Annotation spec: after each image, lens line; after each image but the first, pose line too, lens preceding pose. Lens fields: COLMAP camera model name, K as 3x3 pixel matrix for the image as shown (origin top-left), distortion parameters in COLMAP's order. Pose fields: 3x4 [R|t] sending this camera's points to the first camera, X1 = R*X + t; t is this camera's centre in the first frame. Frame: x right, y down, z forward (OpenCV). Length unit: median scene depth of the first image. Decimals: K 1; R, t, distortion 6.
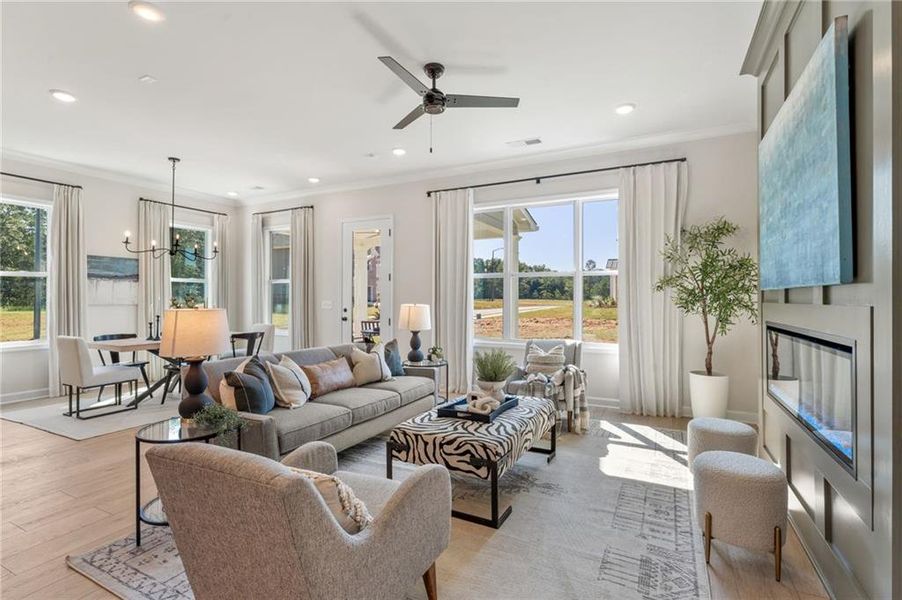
lens RADIAL K [[426.2, 0, 449.3], [0, 426.2, 295.5], [0, 0, 1]] dist [0.004676, 0.000121]
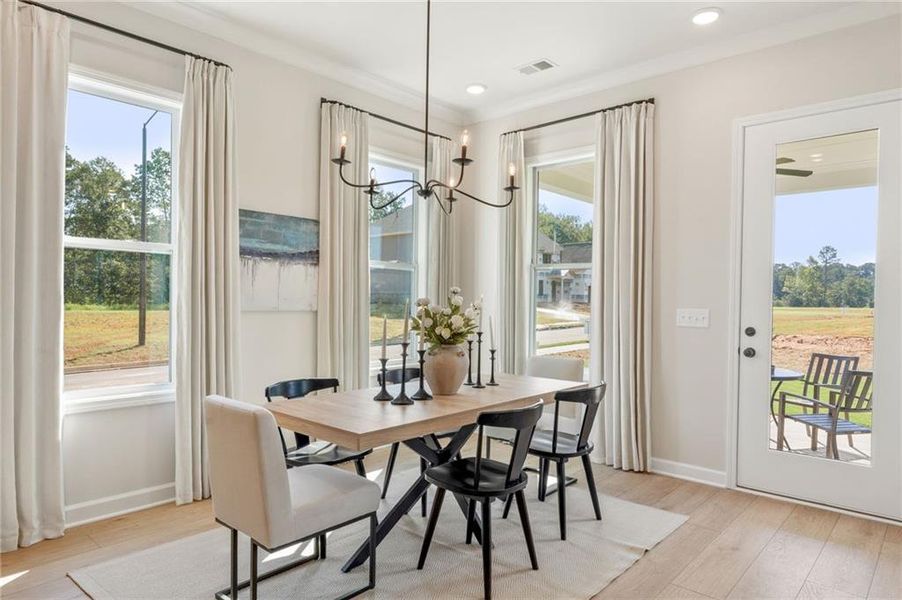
lens RADIAL K [[554.5, 0, 451.9], [0, 554.5, 303.2], [0, 0, 1]] dist [0.005553, 0.002353]
pose [[0.967525, 0.013114, -0.252436, -0.431309], [-0.010146, 0.999863, 0.013054, 0.001857], [0.252572, -0.010068, 0.967526, 0.429119]]
